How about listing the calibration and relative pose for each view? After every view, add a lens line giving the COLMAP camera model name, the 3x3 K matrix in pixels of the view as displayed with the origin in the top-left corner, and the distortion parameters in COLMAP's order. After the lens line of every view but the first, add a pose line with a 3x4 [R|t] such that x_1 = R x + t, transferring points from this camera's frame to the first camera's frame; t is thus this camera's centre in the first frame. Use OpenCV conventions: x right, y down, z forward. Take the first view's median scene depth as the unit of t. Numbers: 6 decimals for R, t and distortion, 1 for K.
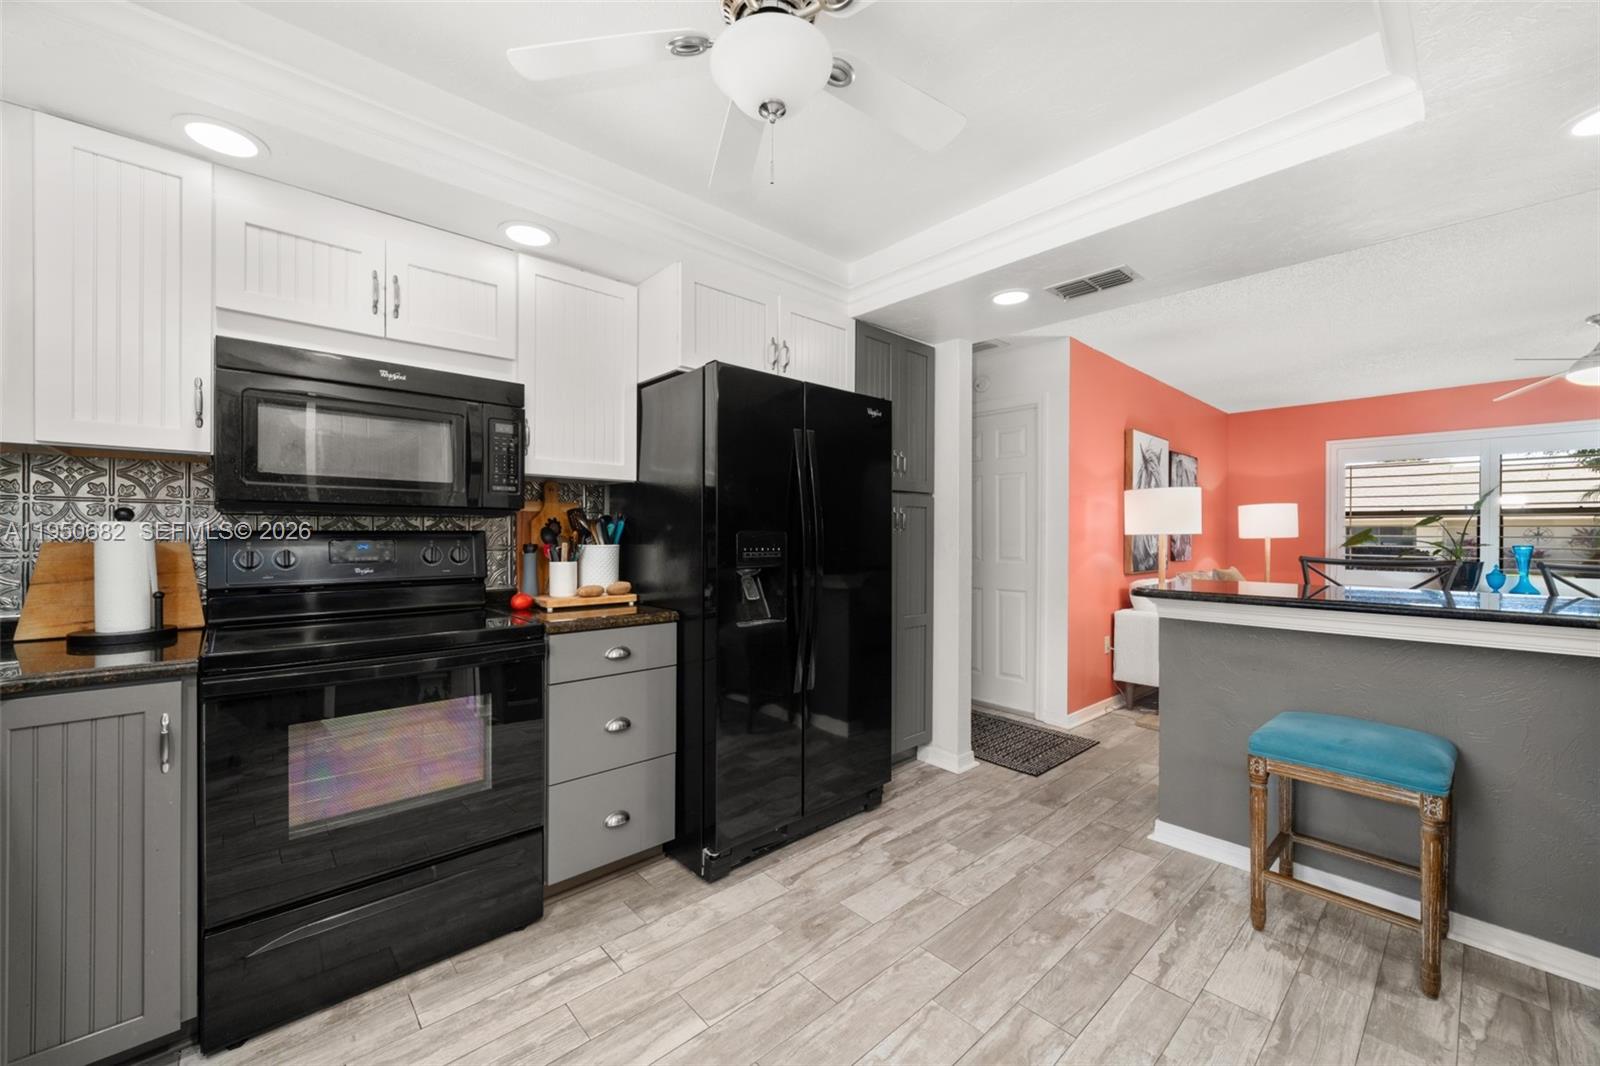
lens RADIAL K [[595.7, 0, 804.1], [0, 595.7, 533.9], [0, 0, 1]] dist [-0.001853, 0.000144]
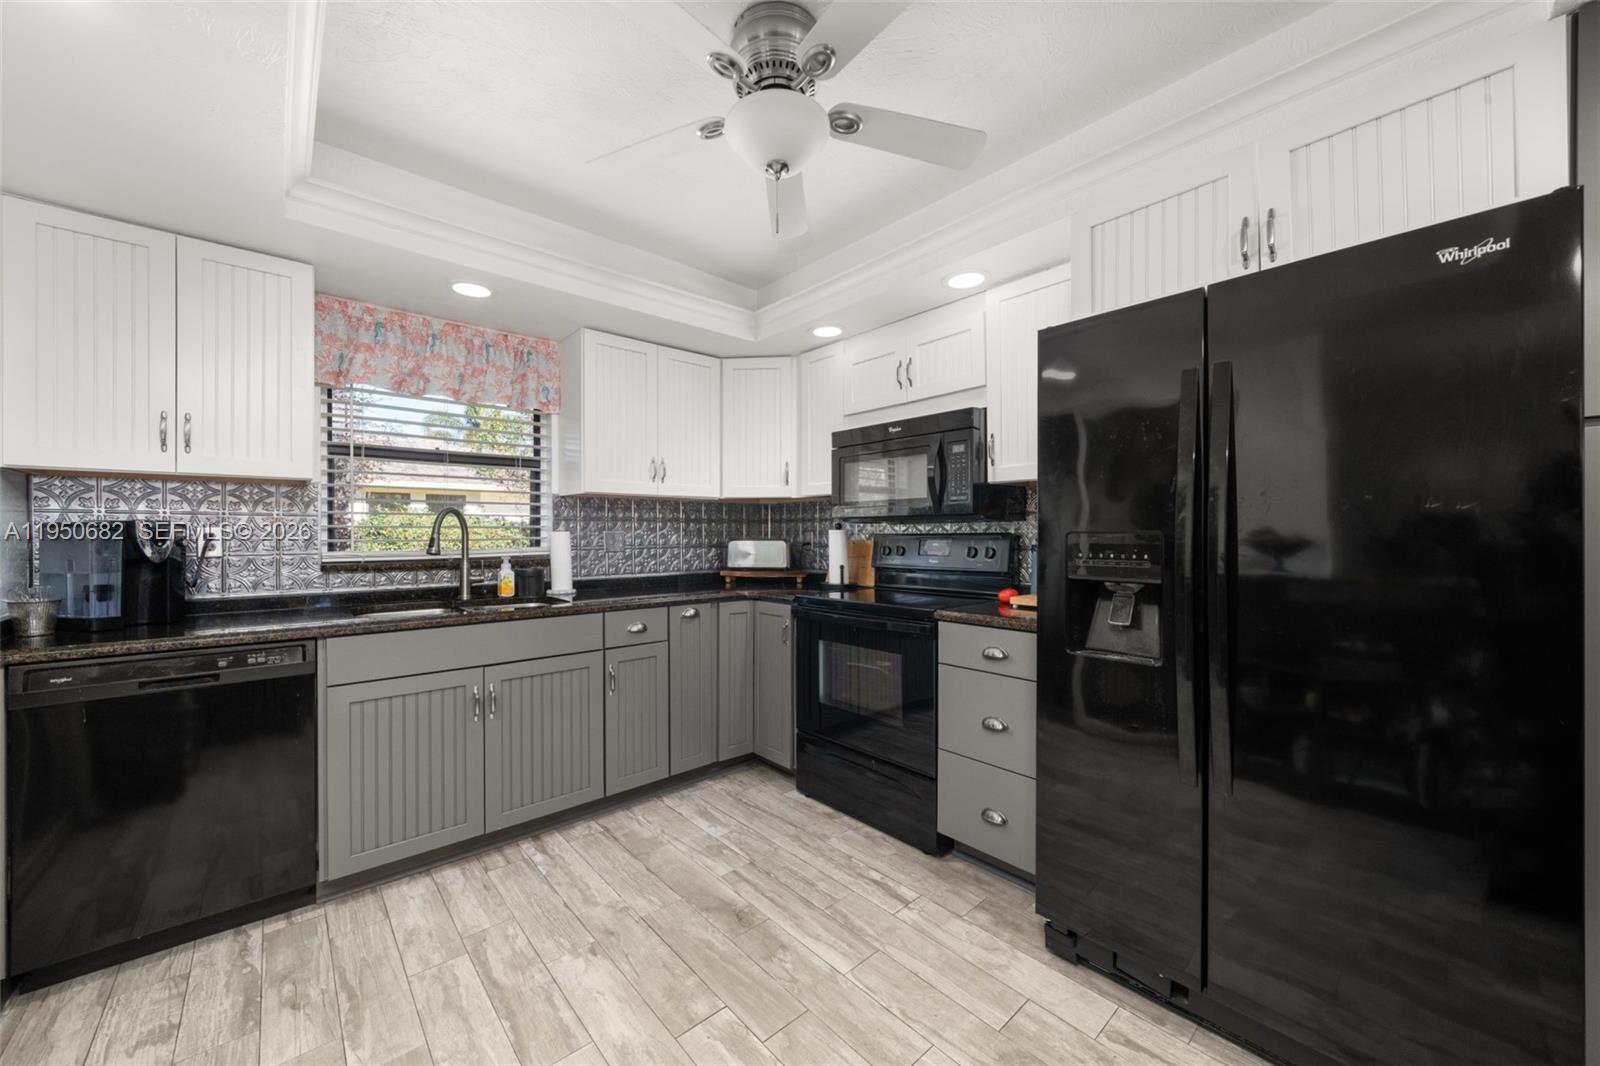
lens RADIAL K [[595.7, 0, 796.4], [0, 595.7, 534.2], [0, 0, 1]] dist [-0.001853, 0.000144]
pose [[0.002115, -0.005436, -0.999983, 0.767025], [0.001696, 0.999984, -0.005432, 0.003824], [0.999996, -0.001685, 0.002125, 0.722983]]
